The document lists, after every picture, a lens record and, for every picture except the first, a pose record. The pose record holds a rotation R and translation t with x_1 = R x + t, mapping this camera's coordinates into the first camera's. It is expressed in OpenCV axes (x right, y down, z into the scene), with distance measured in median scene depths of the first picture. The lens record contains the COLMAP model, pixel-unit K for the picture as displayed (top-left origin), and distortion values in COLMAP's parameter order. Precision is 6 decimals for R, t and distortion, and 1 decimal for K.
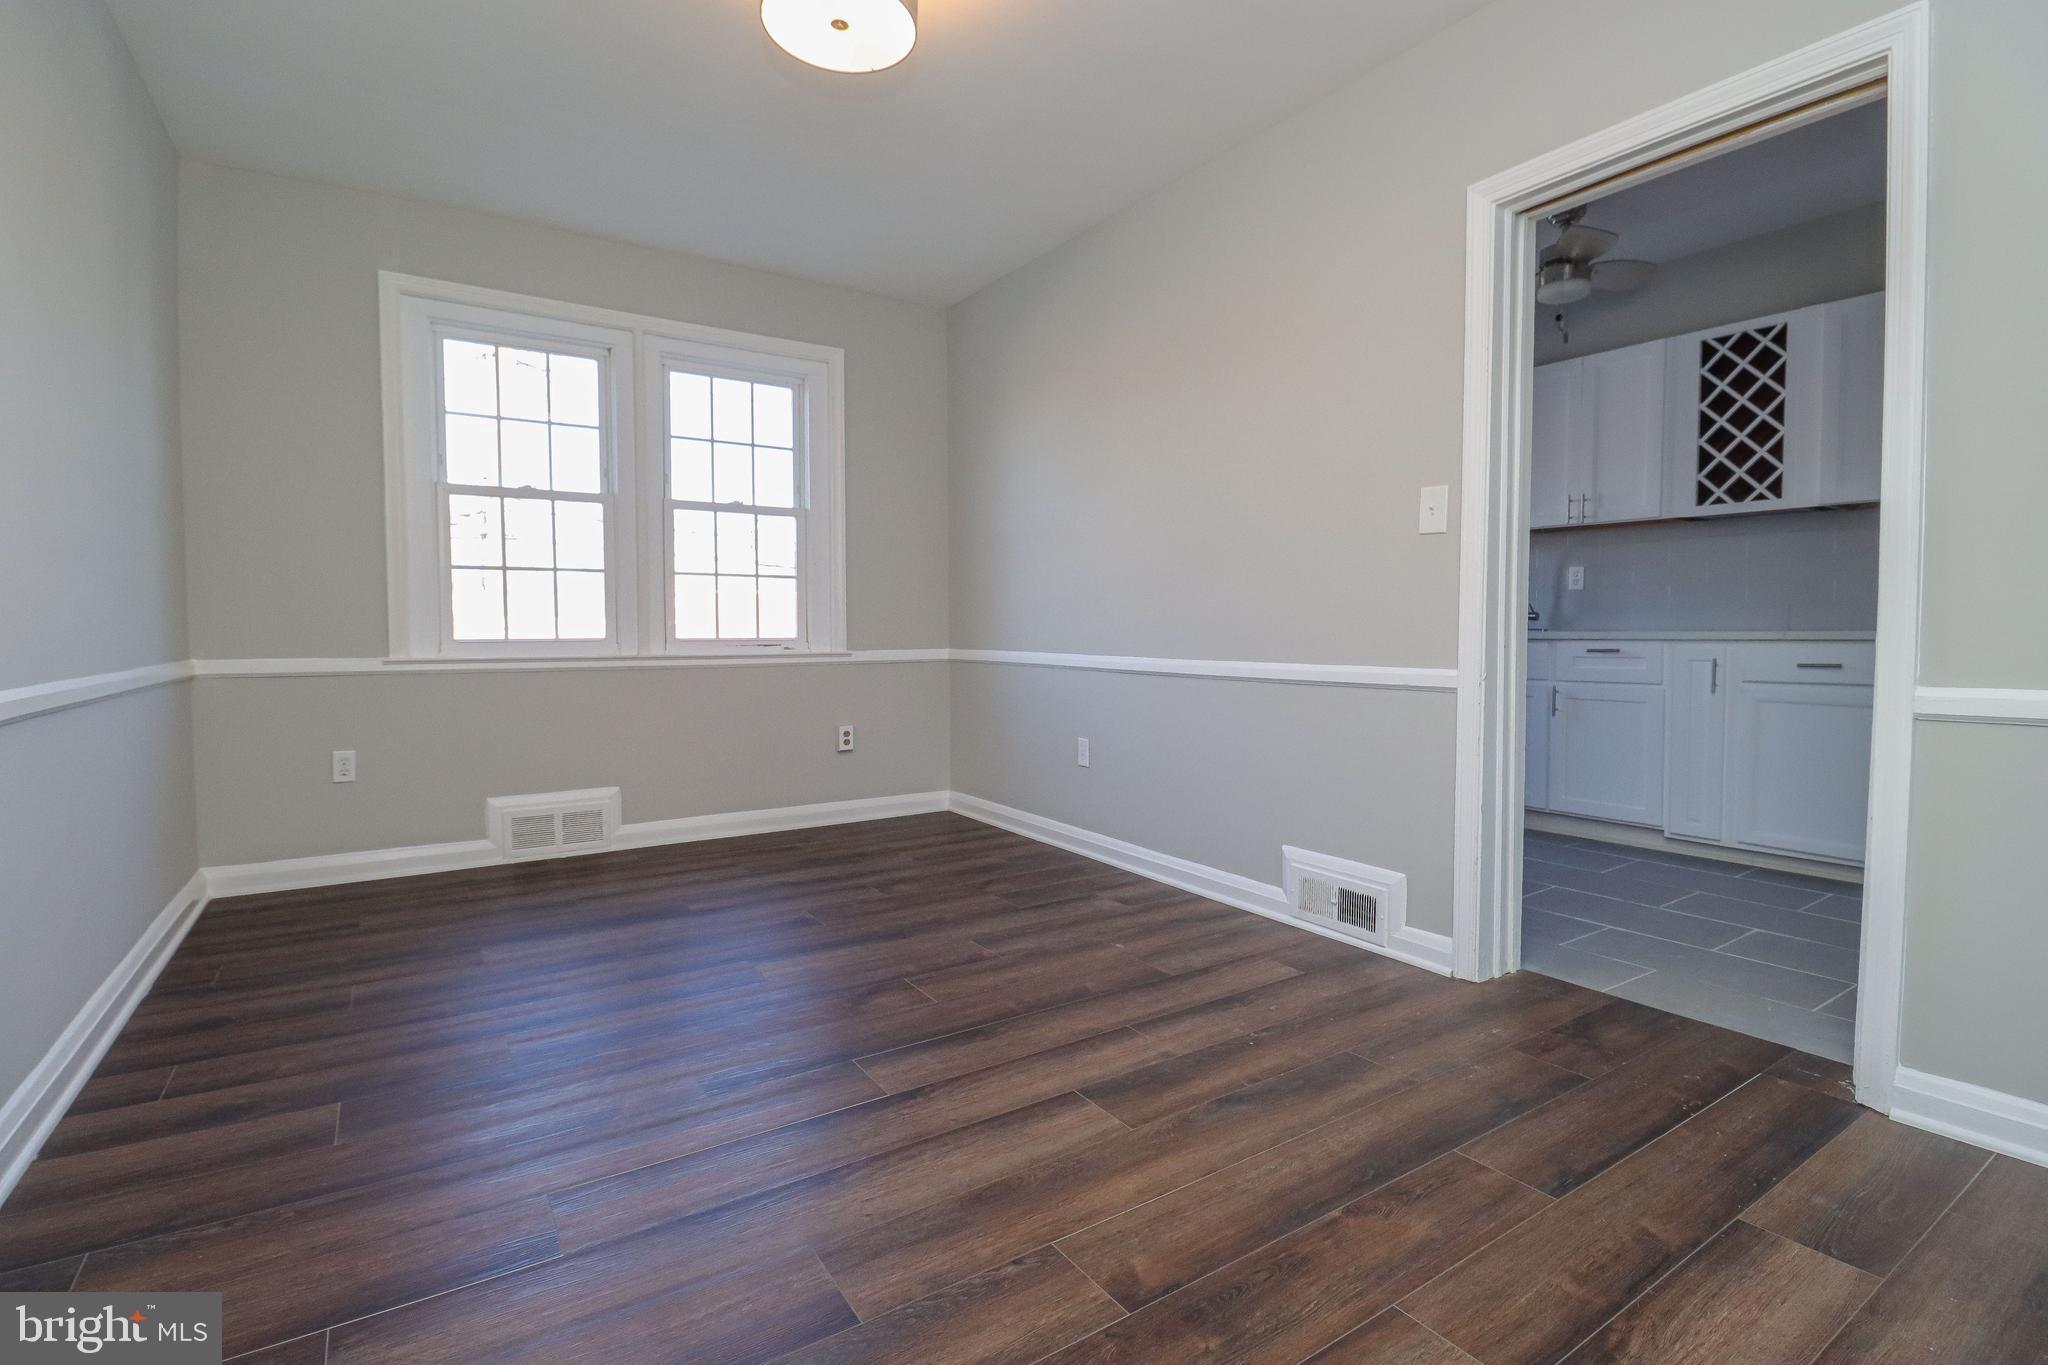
lens RADIAL K [[969.7, 0, 1024.0], [0, 969.7, 682.5], [0, 0, 1]] dist [-0.008786, -0.000930]
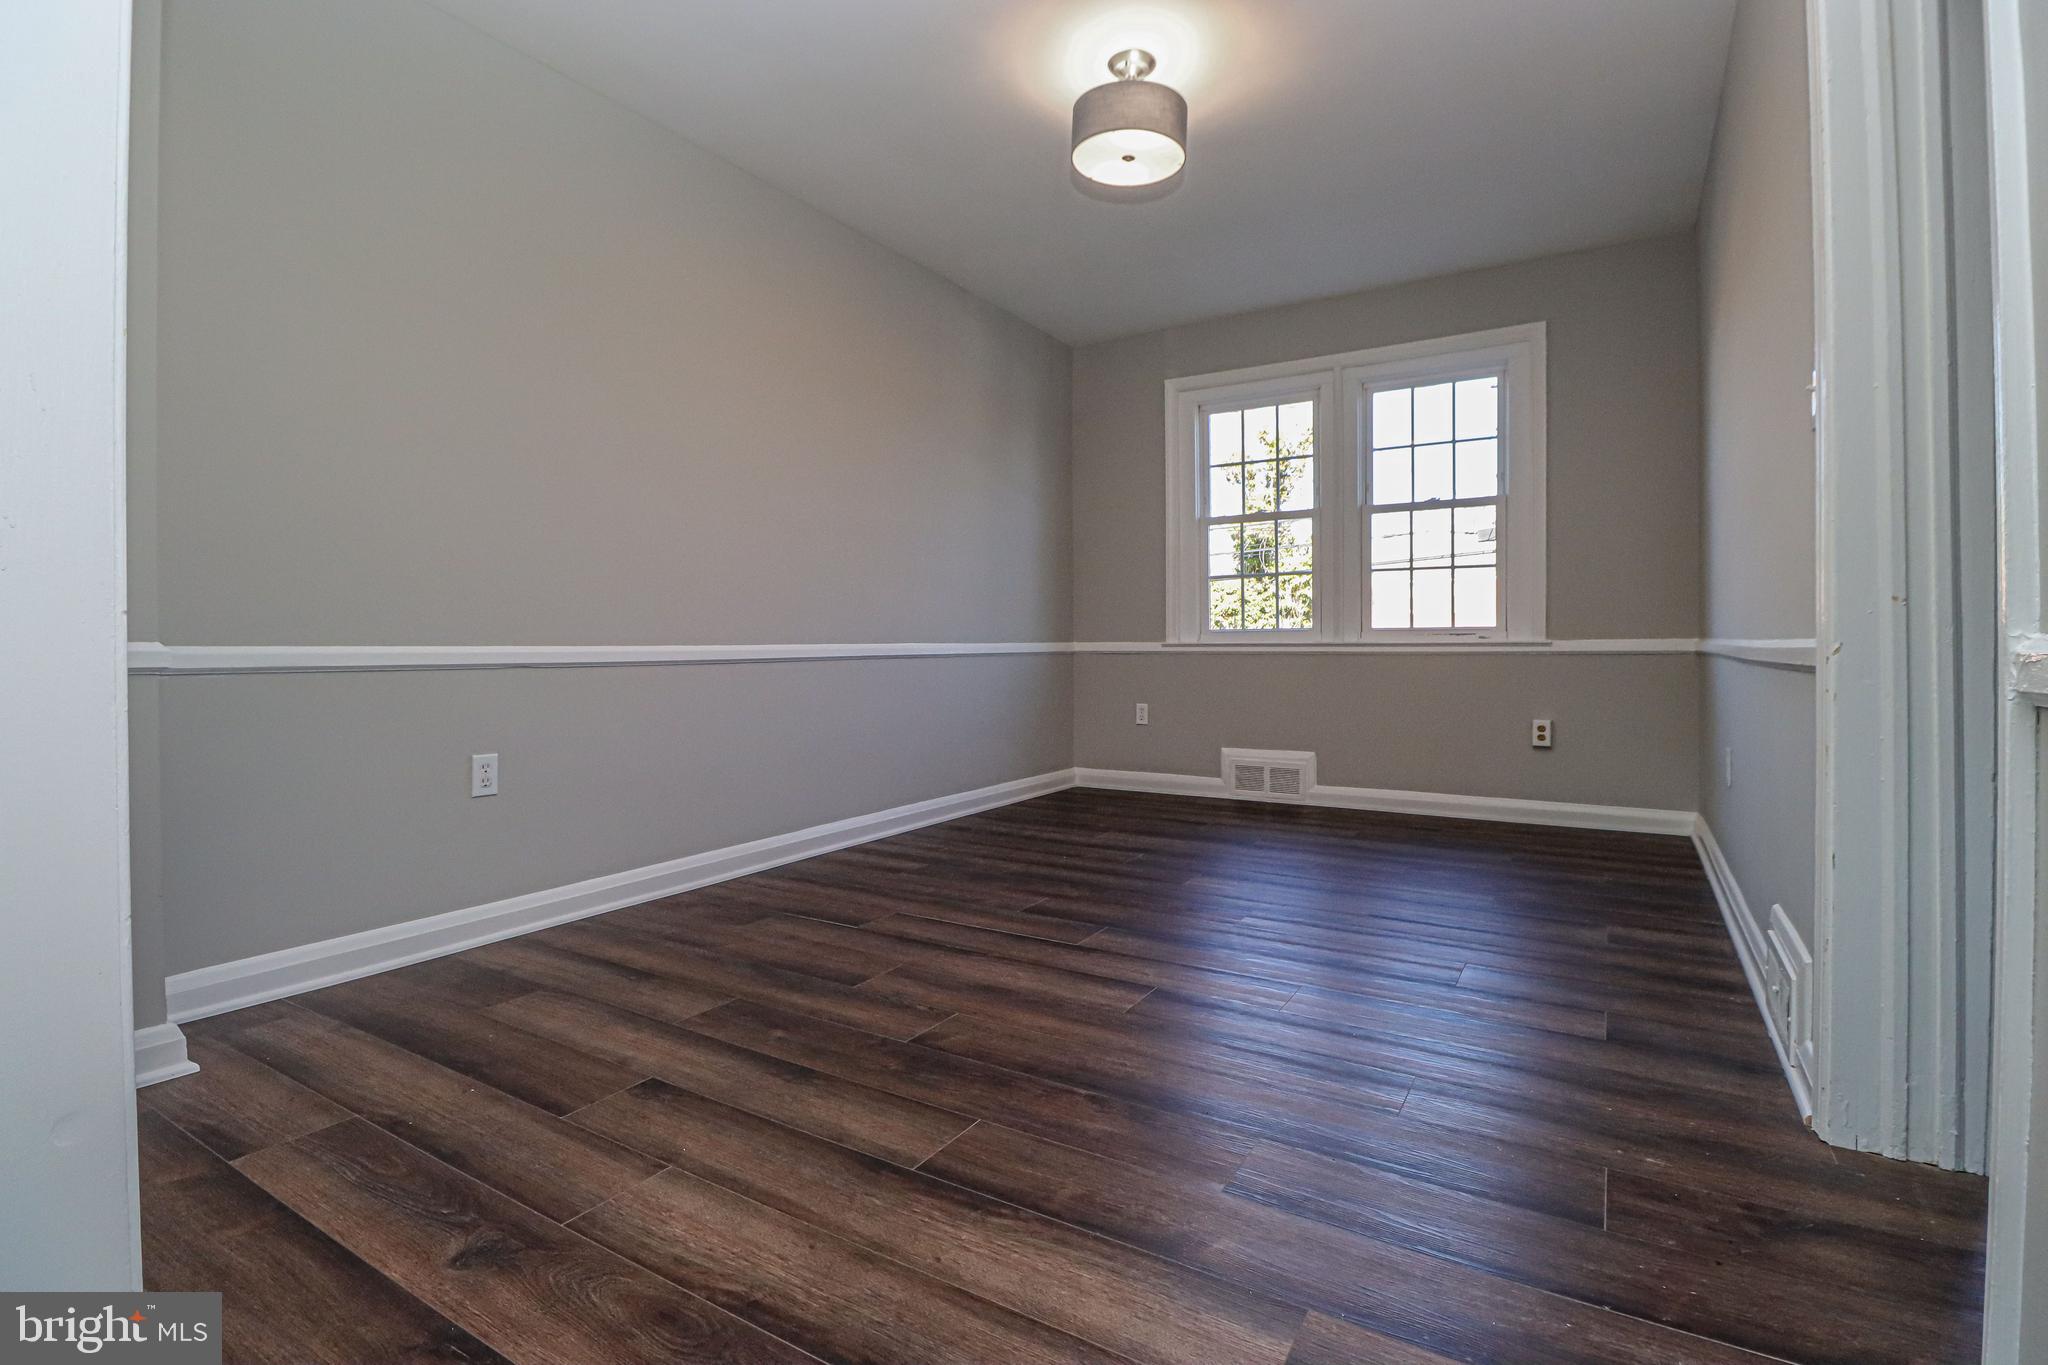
lens RADIAL K [[978.7, 0, 1026.5], [0, 978.7, 664.5], [0, 0, 1]] dist [-0.004121, -0.001778]
pose [[0.410815, 0.015784, -0.911582, 0.545562], [-0.048968, 0.998789, -0.004774, 0.023344], [0.910403, 0.046600, 0.411090, 0.181418]]
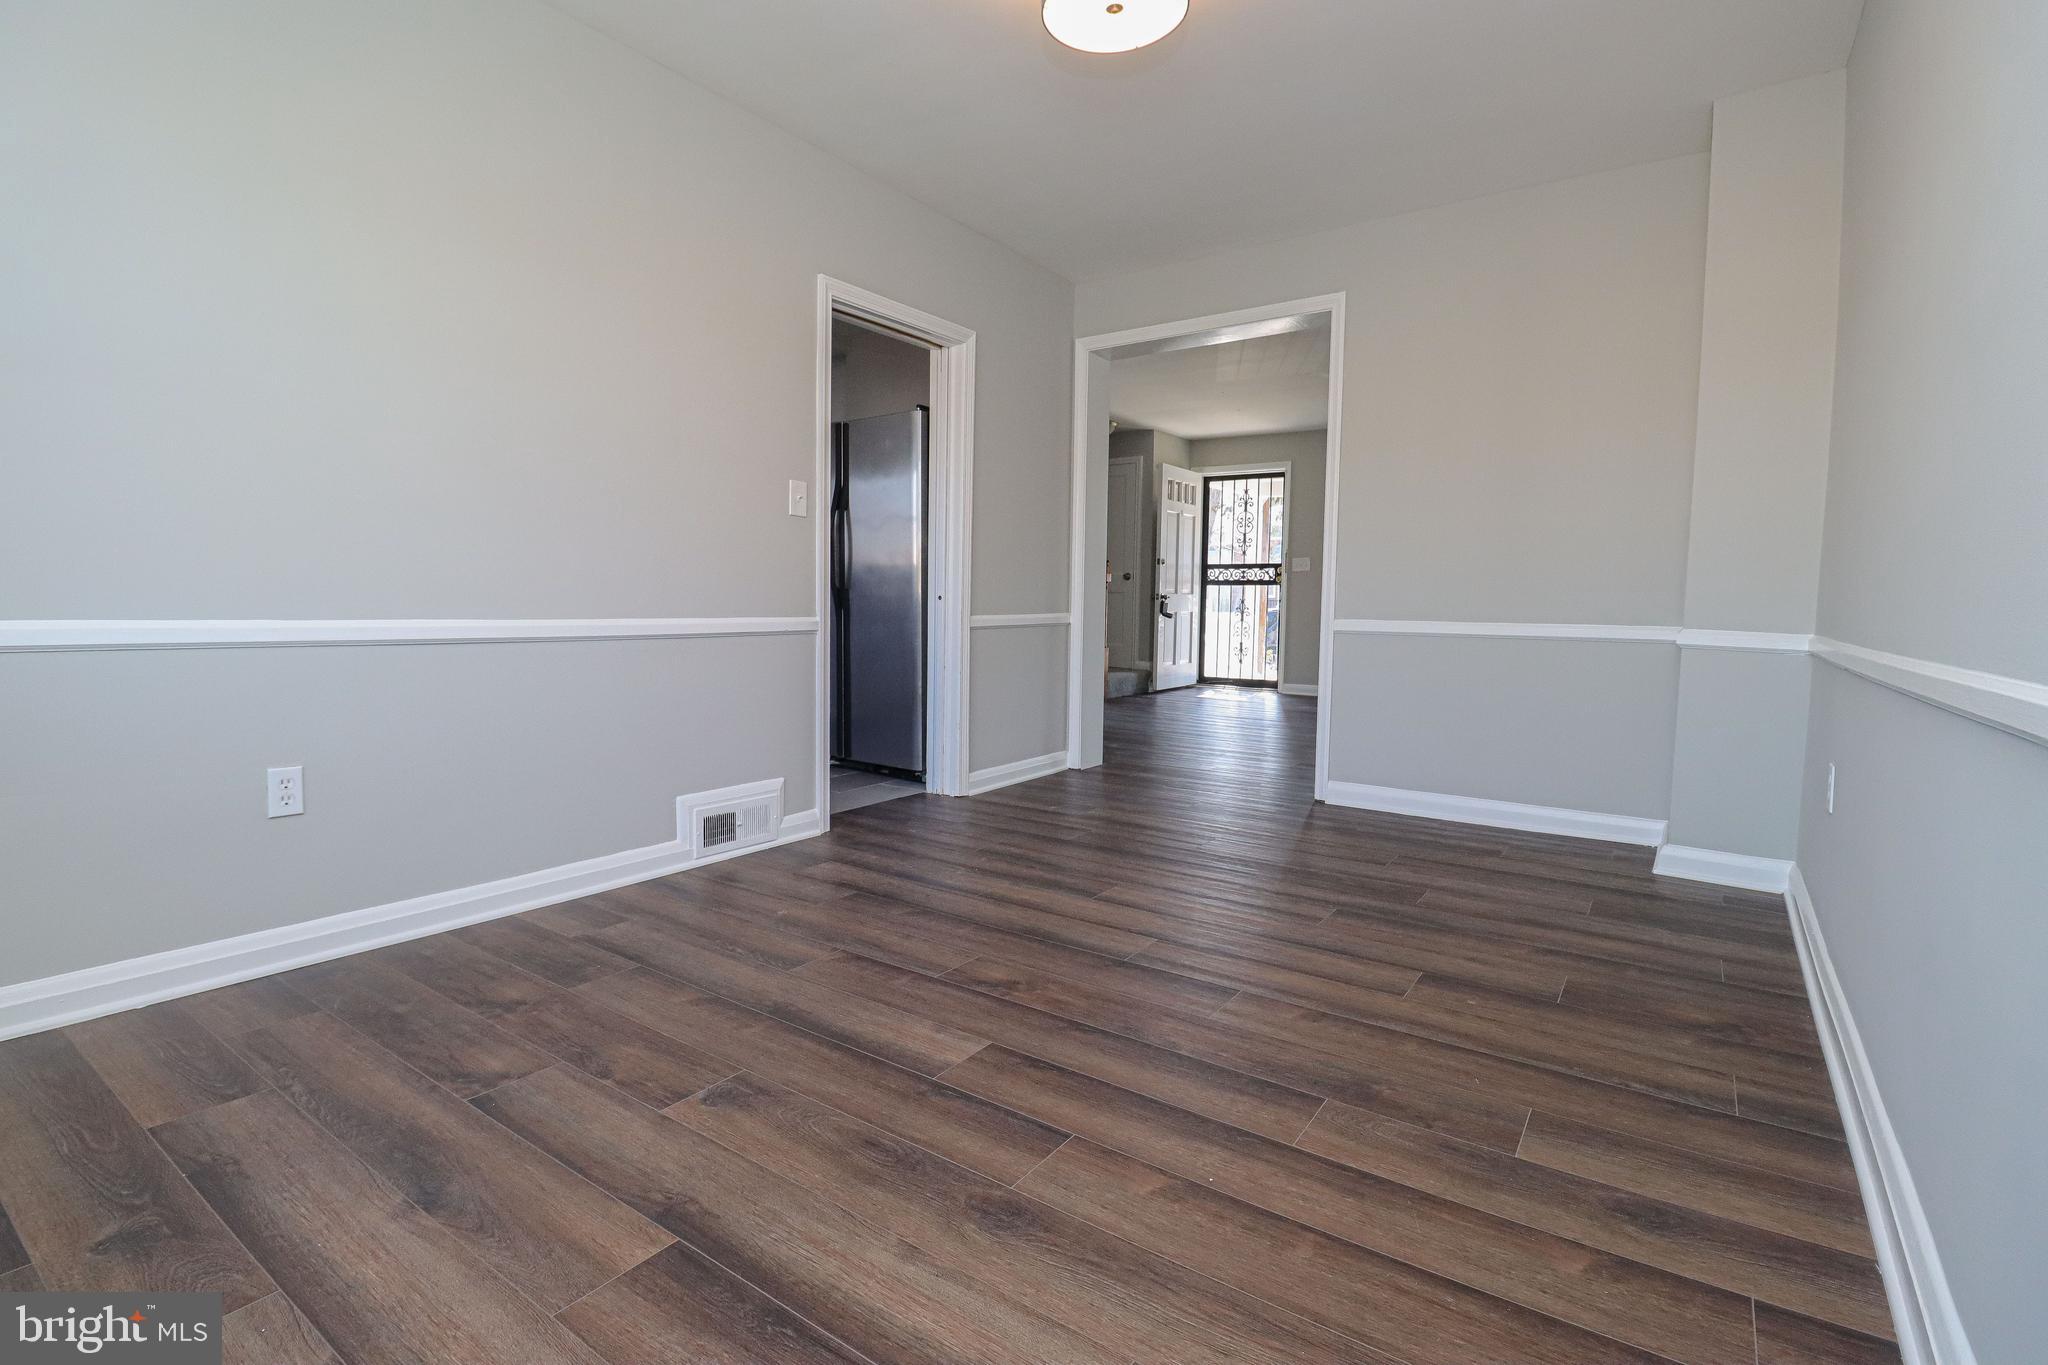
lens RADIAL K [[978.7, 0, 1026.5], [0, 978.7, 664.5], [0, 0, 1]] dist [-0.004121, -0.001778]
pose [[-0.388284, -0.060380, 0.919560, -0.639903], [0.042142, 0.995644, 0.083171, -0.031883], [-0.920576, 0.071046, -0.384048, 0.831063]]
